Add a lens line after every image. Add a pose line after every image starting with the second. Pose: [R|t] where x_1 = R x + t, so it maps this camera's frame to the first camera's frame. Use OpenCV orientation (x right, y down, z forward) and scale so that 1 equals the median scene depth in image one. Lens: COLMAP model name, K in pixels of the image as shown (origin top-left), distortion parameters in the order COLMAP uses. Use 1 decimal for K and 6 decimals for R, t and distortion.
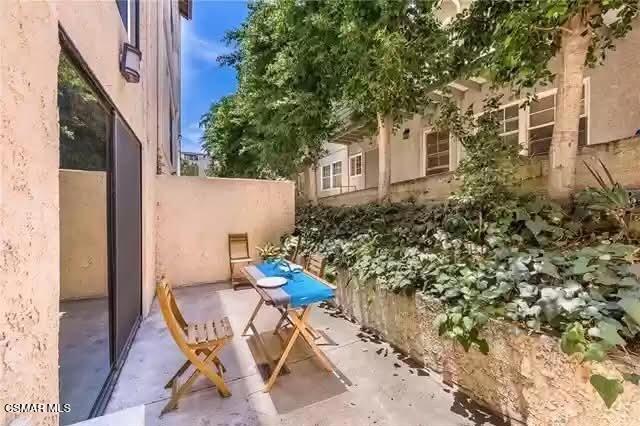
lens RADIAL K [[252.4, 0, 319.0], [0, 252.4, 213.3], [0, 0, 1]] dist [-0.002564, 0.000765]
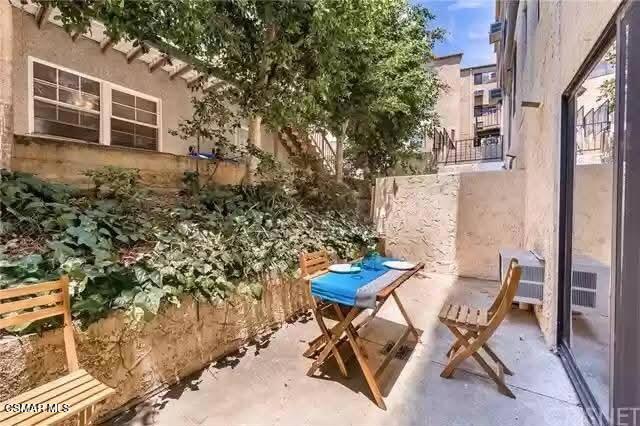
lens RADIAL K [[252.4, 0, 318.7], [0, 252.4, 211.5], [0, 0, 1]] dist [-0.002564, 0.000765]
pose [[-0.476456, -0.009057, 0.879151, -0.623453], [0.003419, 0.999920, 0.012154, 0.026511], [-0.879191, 0.008796, -0.476387, 1.190092]]
